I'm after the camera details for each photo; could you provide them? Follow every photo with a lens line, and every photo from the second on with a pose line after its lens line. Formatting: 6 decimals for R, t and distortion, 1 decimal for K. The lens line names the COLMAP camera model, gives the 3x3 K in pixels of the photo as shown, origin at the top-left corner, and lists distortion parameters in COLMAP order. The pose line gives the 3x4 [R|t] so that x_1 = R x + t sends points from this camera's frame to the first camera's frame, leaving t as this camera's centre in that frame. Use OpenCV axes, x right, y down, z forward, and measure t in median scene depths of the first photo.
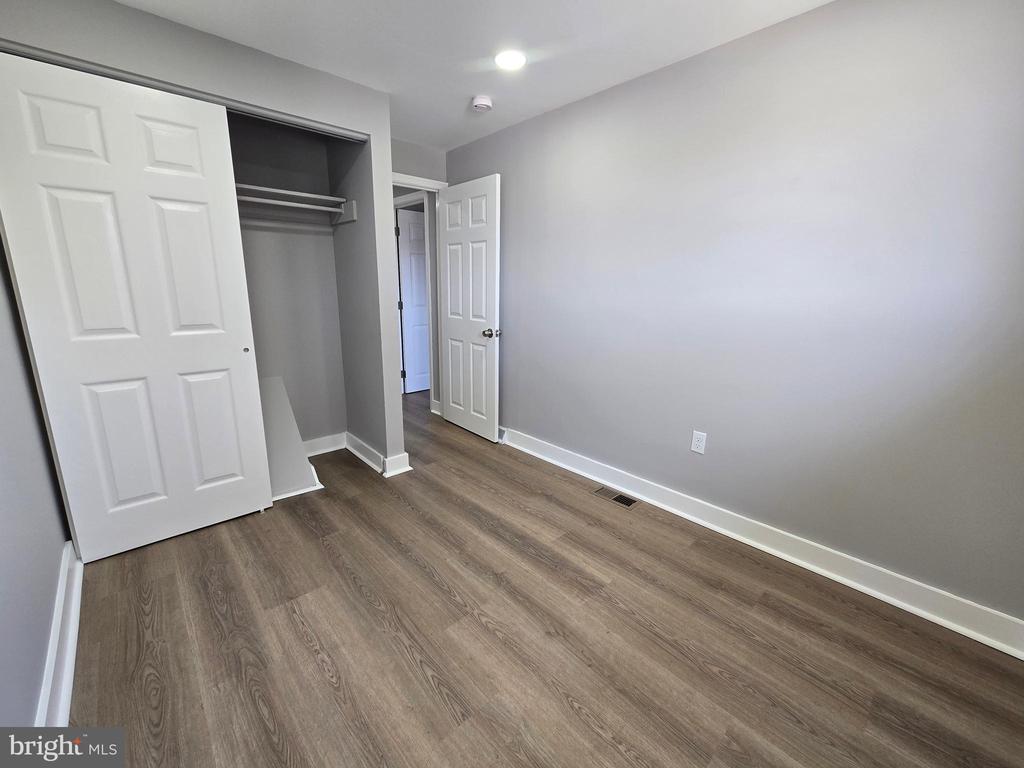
lens RADIAL K [[432.2, 0, 513.2], [0, 432.2, 379.5], [0, 0, 1]] dist [0.001031, 0.000073]
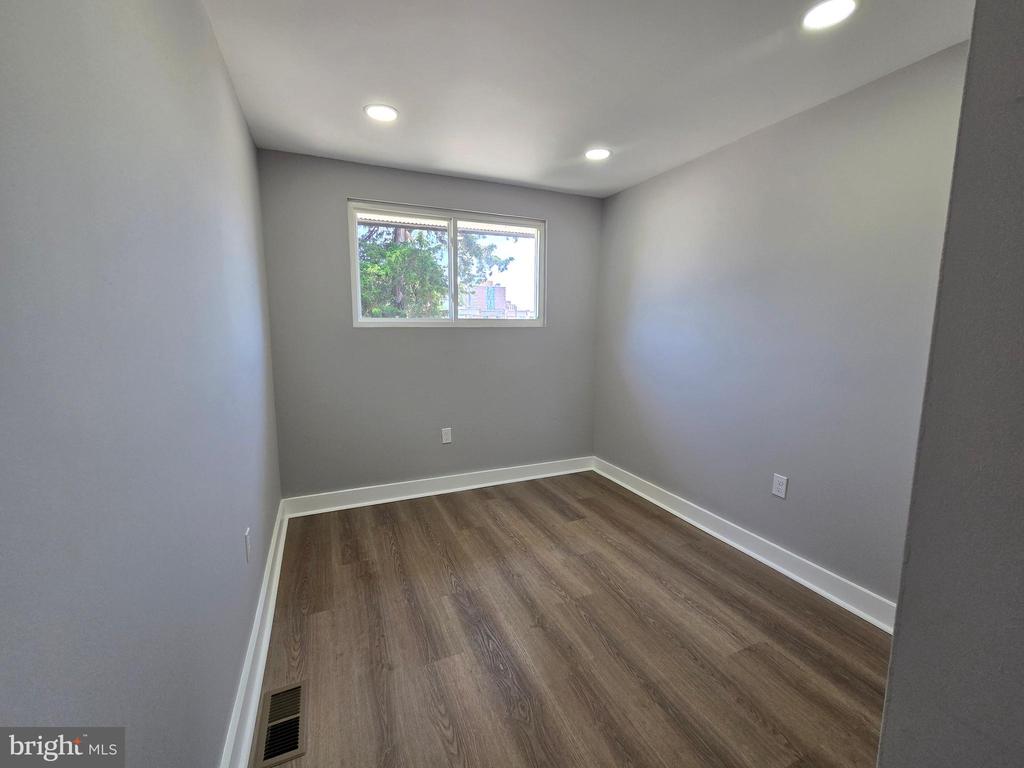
lens RADIAL K [[432.2, 0, 513.2], [0, 432.2, 379.5], [0, 0, 1]] dist [0.001031, 0.000073]
pose [[-0.949810, -0.058959, 0.307222, -0.263582], [0.051280, 0.939450, 0.338826, -0.440069], [-0.308597, 0.337575, -0.889276, 1.833967]]
